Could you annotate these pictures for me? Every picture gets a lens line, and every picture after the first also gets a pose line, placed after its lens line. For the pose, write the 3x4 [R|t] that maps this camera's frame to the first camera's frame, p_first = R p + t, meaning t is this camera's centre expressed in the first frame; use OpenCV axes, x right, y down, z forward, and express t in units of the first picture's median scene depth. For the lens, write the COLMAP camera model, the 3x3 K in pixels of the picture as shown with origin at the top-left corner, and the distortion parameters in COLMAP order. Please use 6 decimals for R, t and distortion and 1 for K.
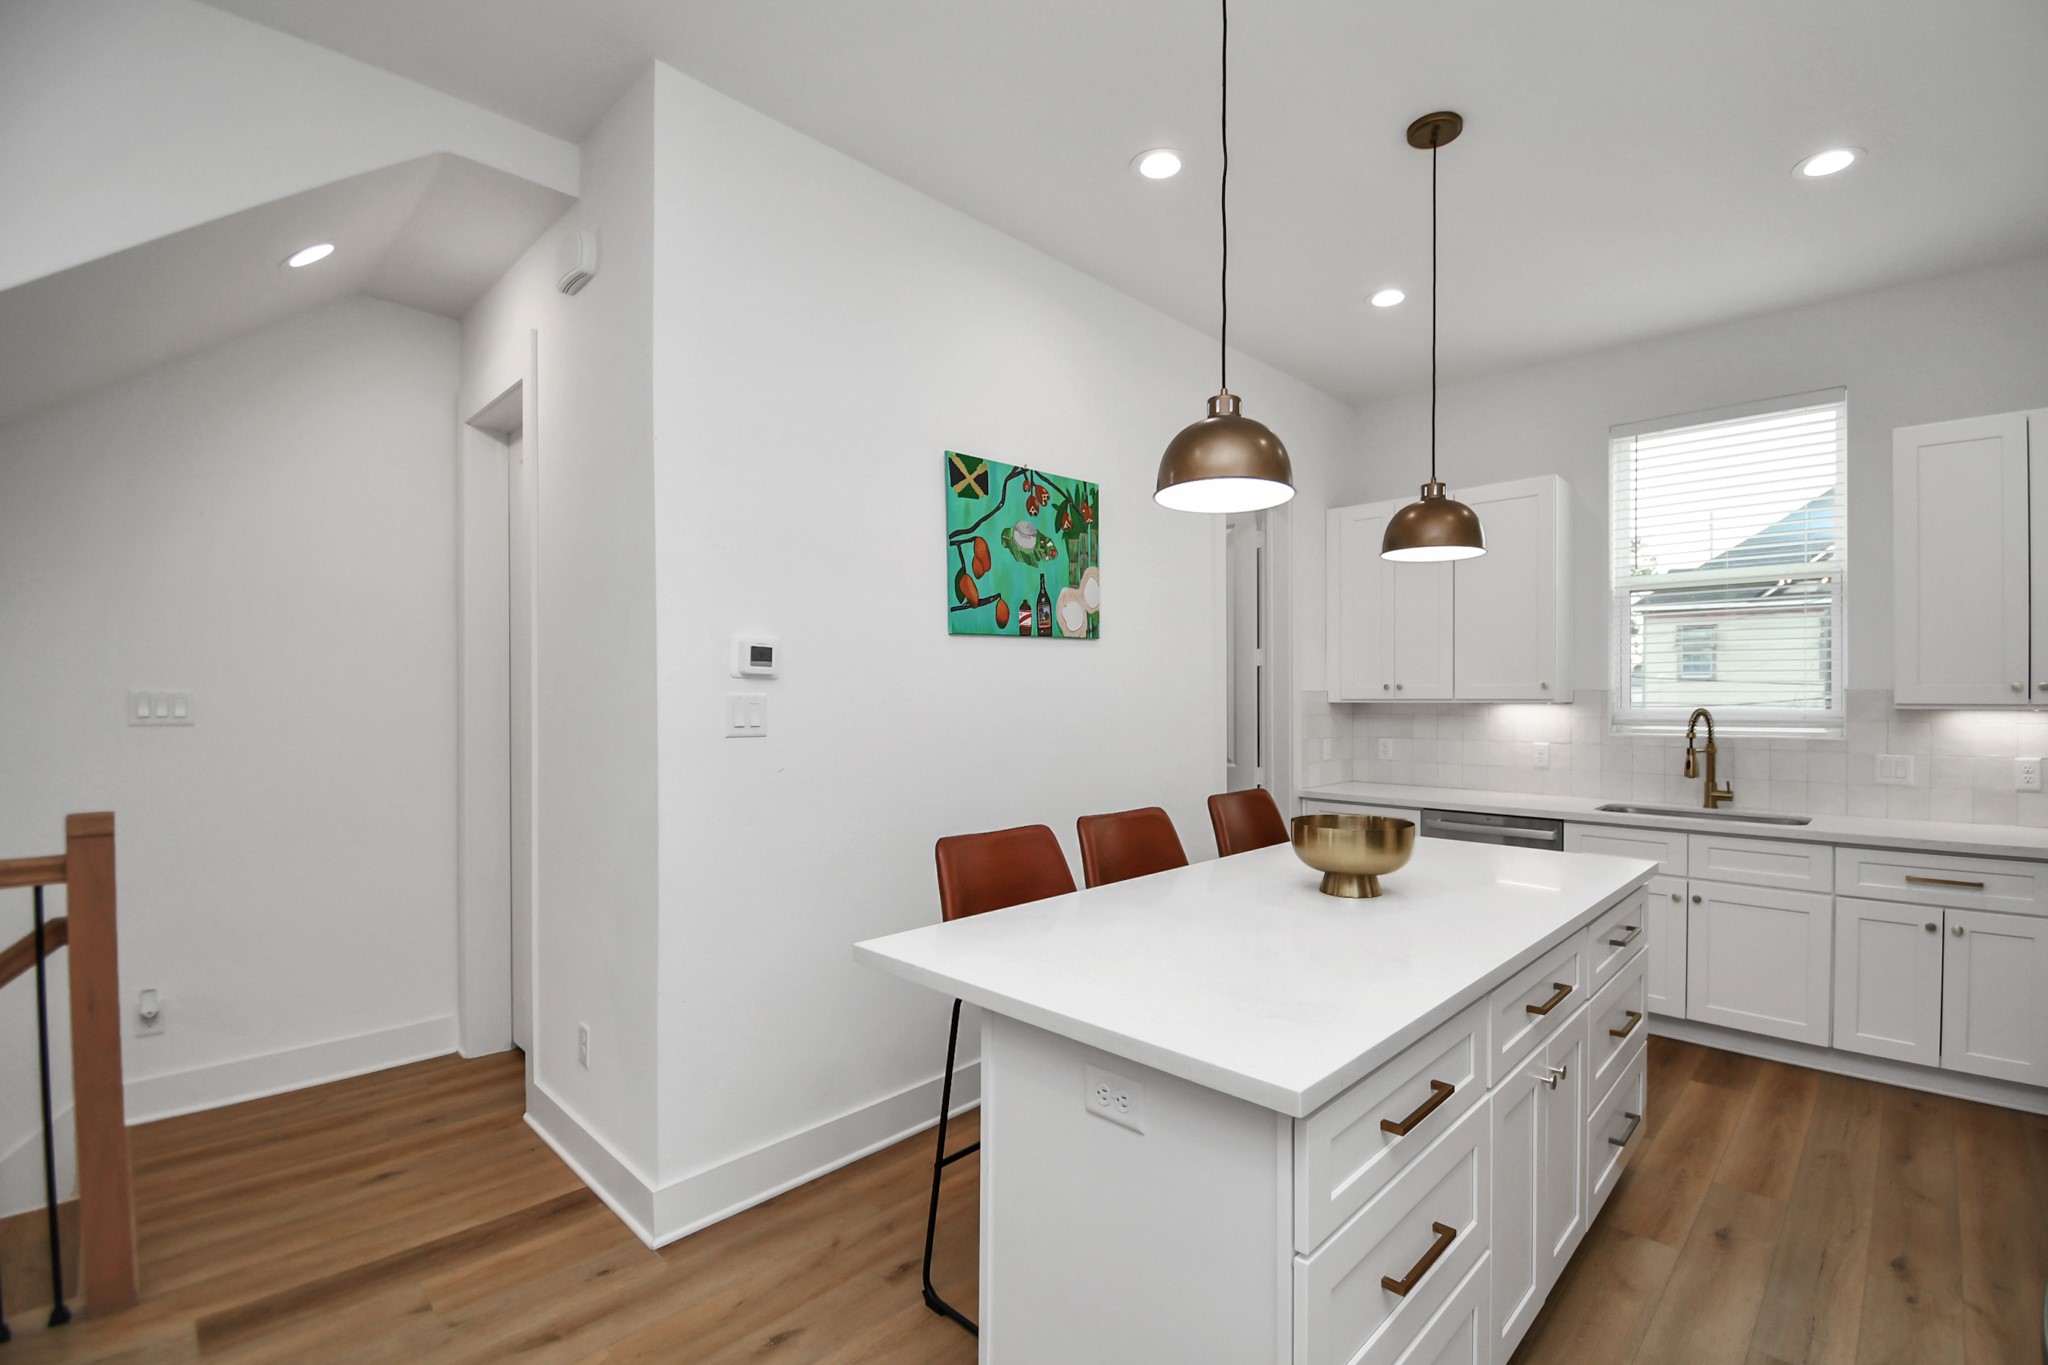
lens RADIAL K [[930.8, 0, 1007.6], [0, 930.8, 689.3], [0, 0, 1]] dist [-0.006273, -0.009975]
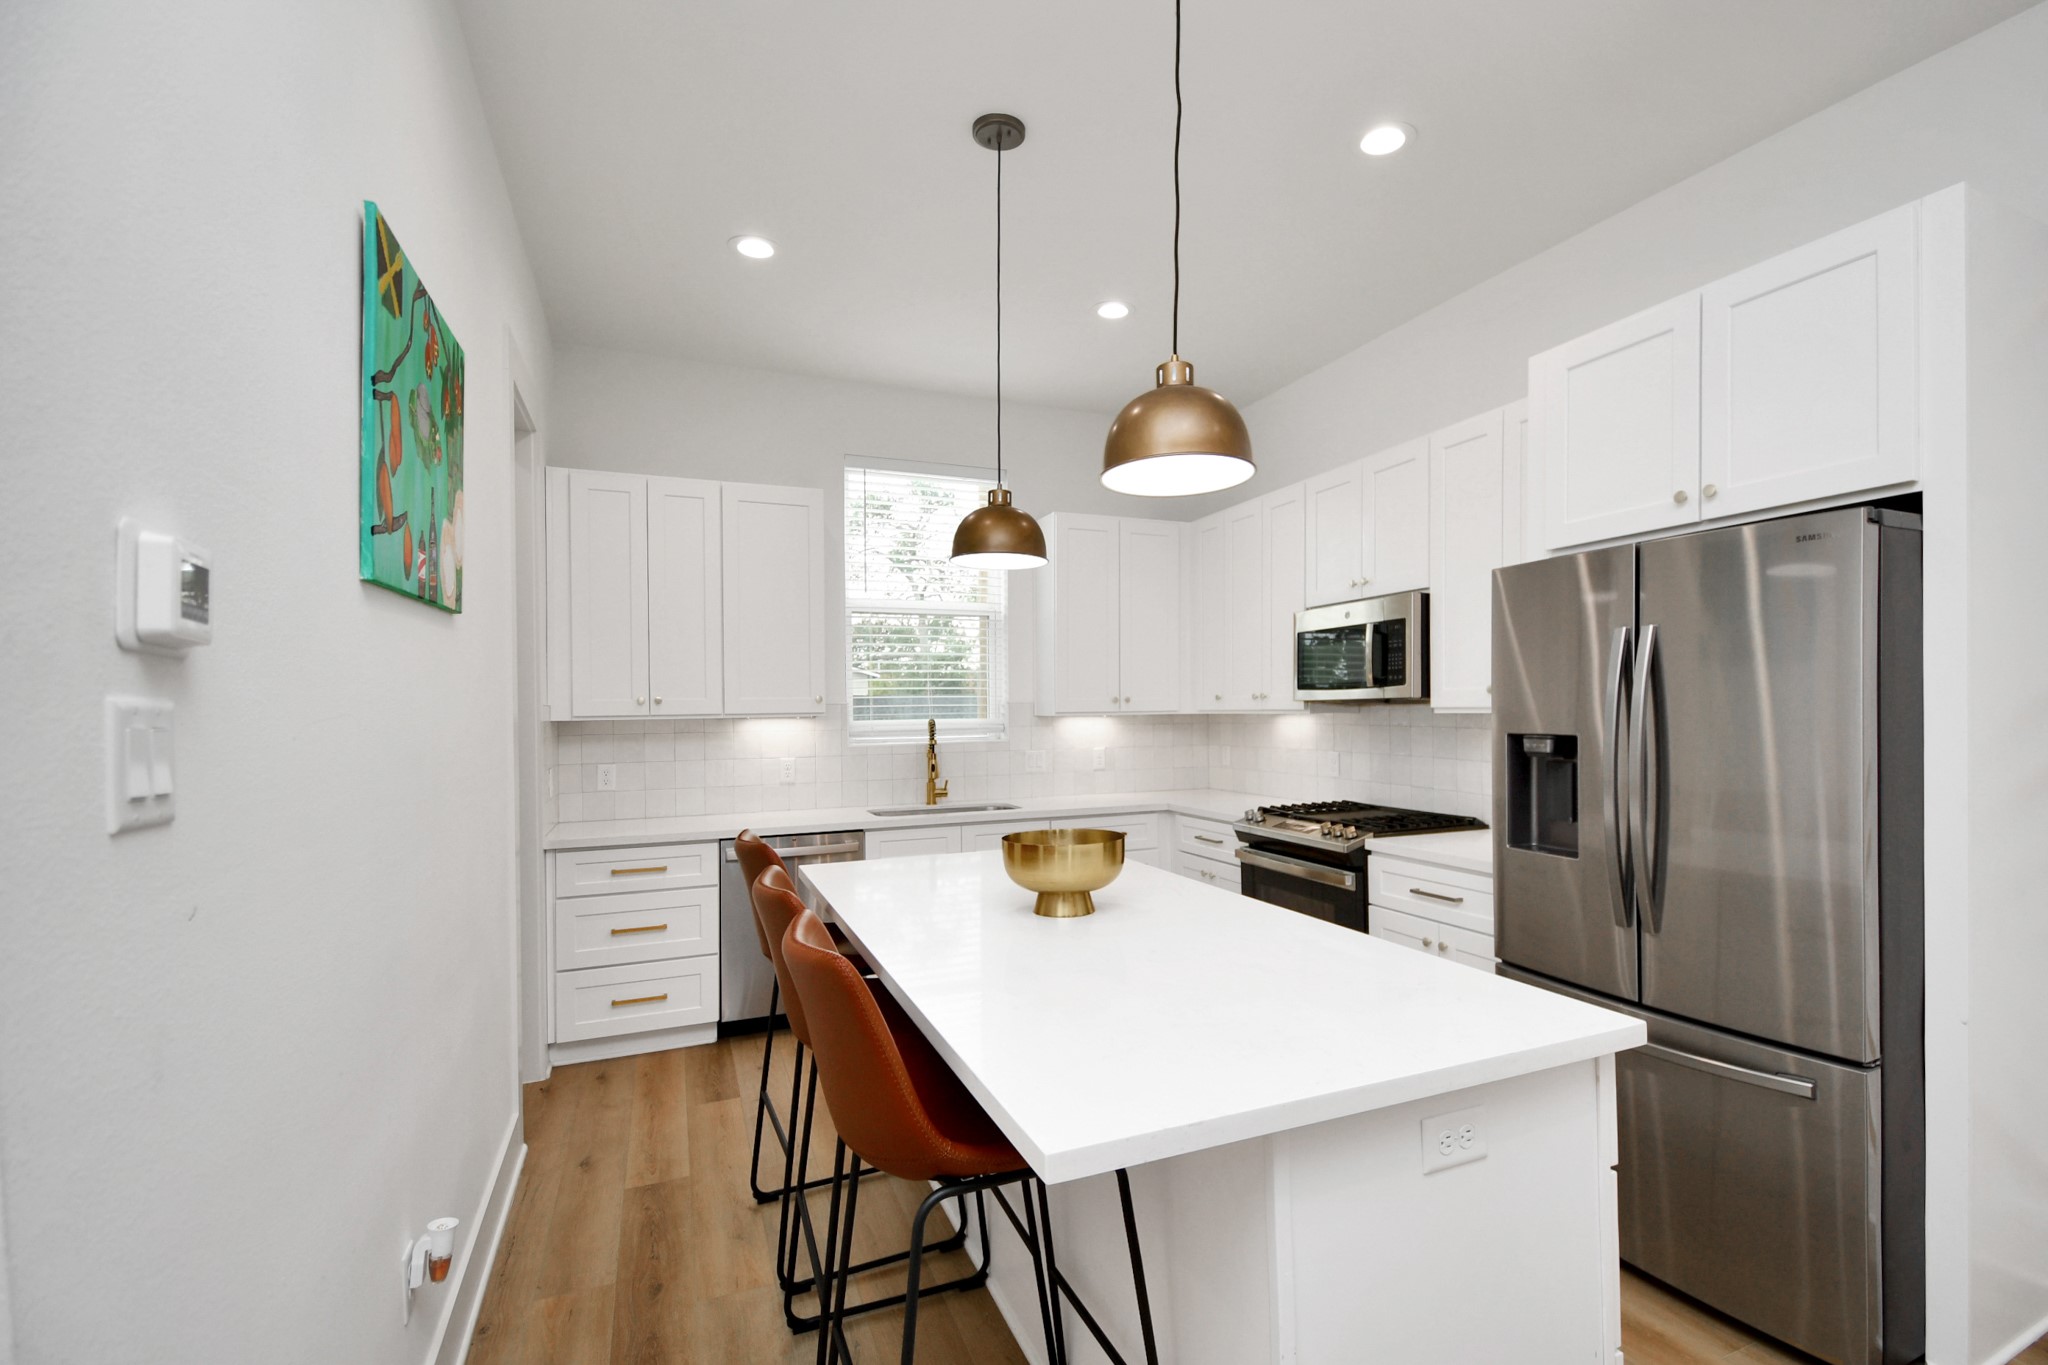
lens RADIAL K [[1002.5, 0, 1066.4], [0, 1002.5, 695.2], [0, 0, 1]] dist [0.007587, -0.000001]
pose [[0.366695, 0.009689, 0.930291, -0.393683], [0.007612, 0.999881, -0.013414, 0.009878], [-0.930310, 0.012000, 0.366578, 0.419968]]
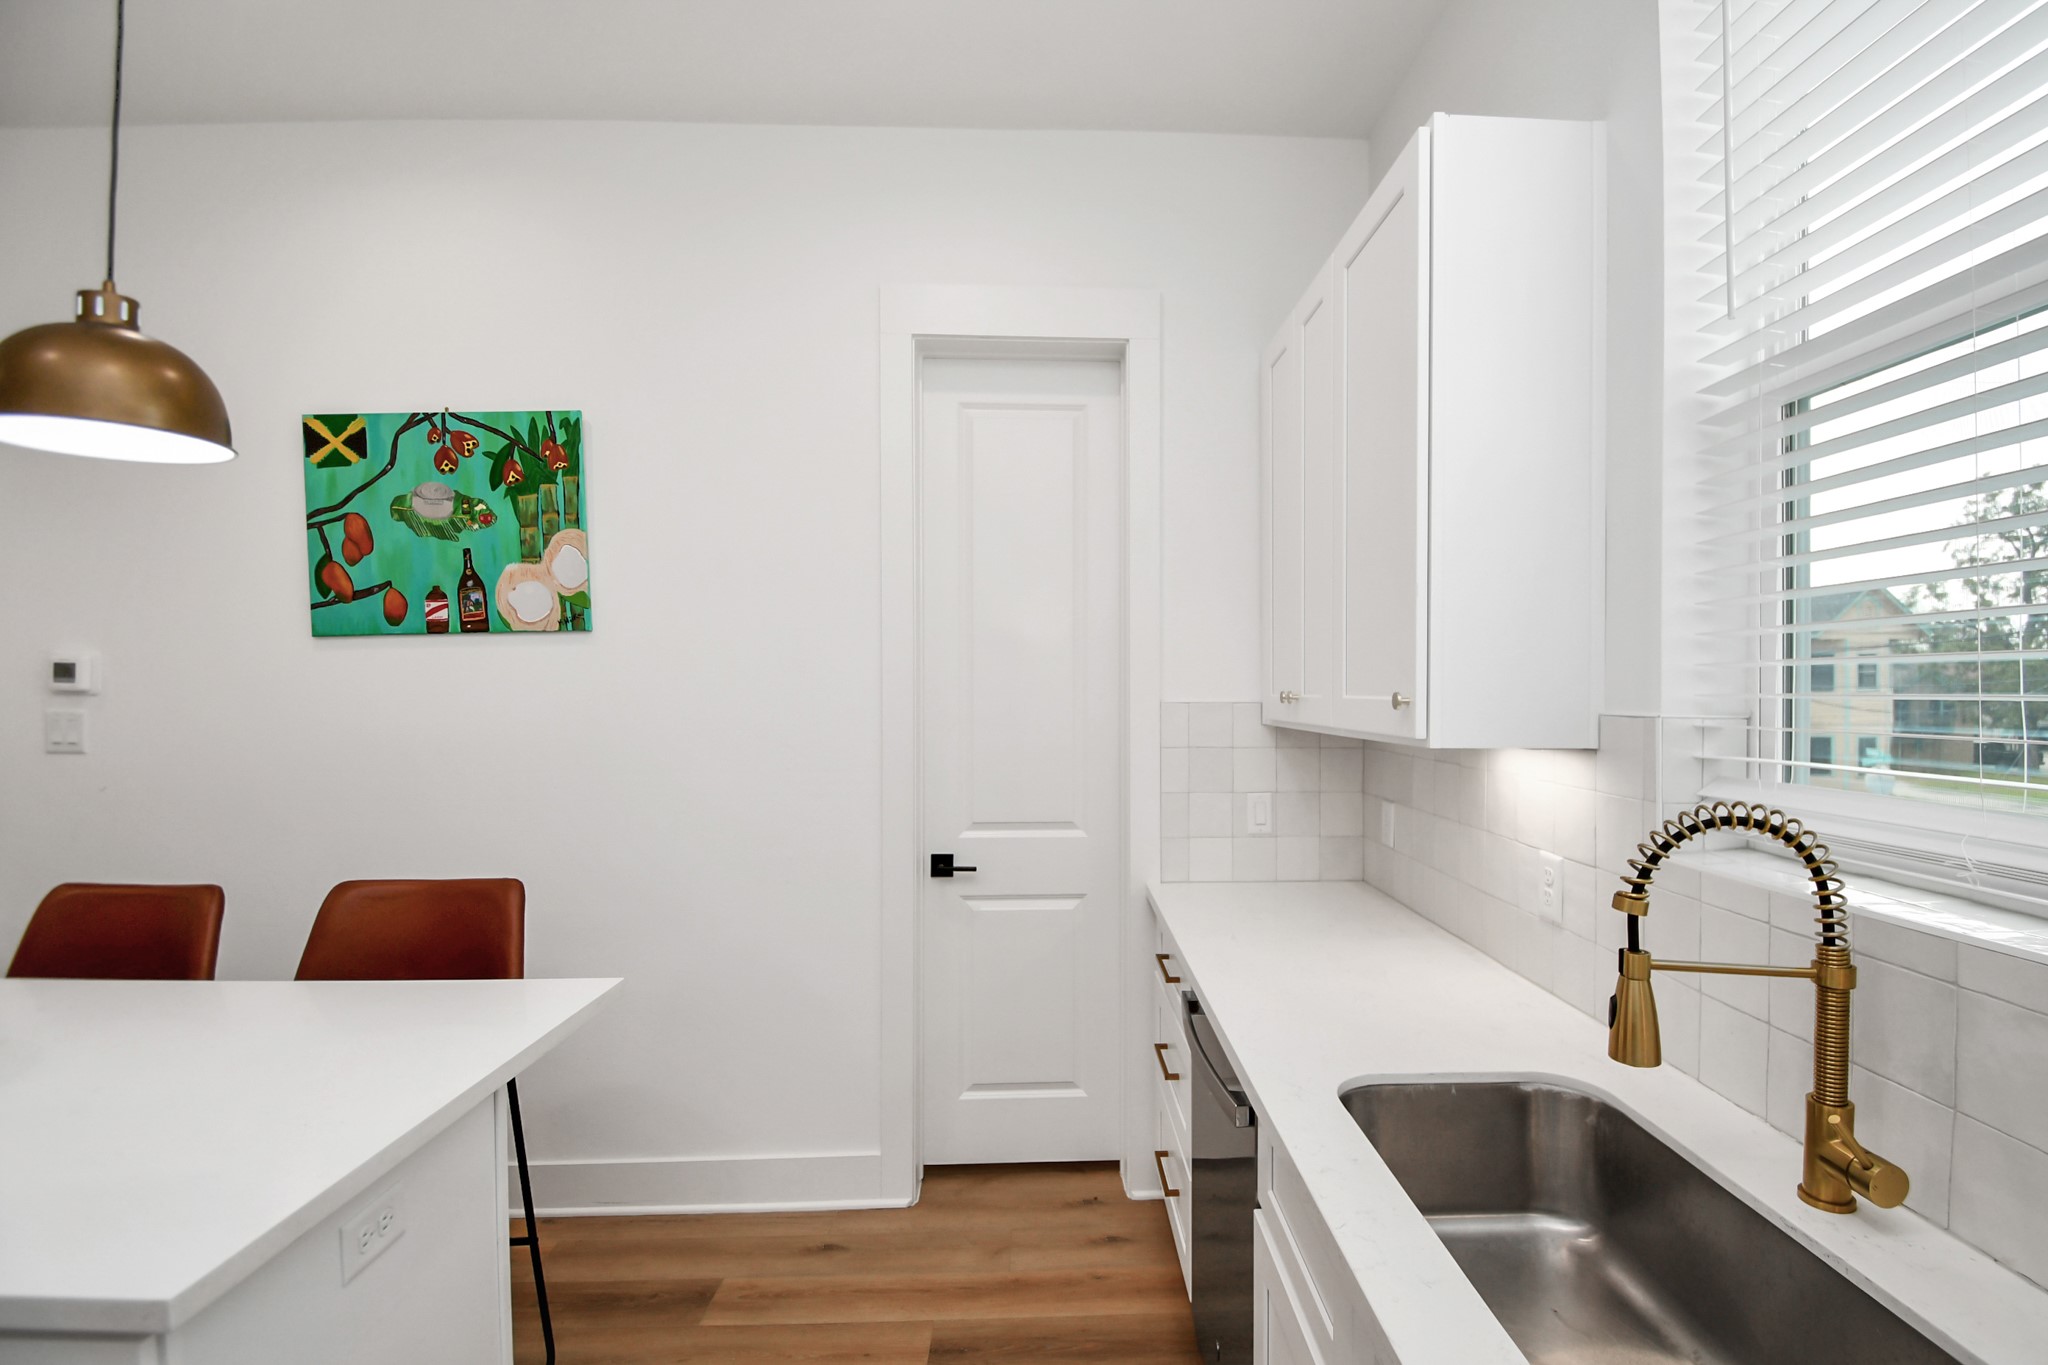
lens RADIAL K [[930.8, 0, 1028.3], [0, 930.8, 689.5], [0, 0, 1]] dist [-0.006273, -0.009975]
pose [[0.742640, 0.012073, -0.669582, 0.883551], [0.008175, 0.999600, 0.027089, -0.027262], [0.669641, -0.025591, 0.742244, 0.752089]]
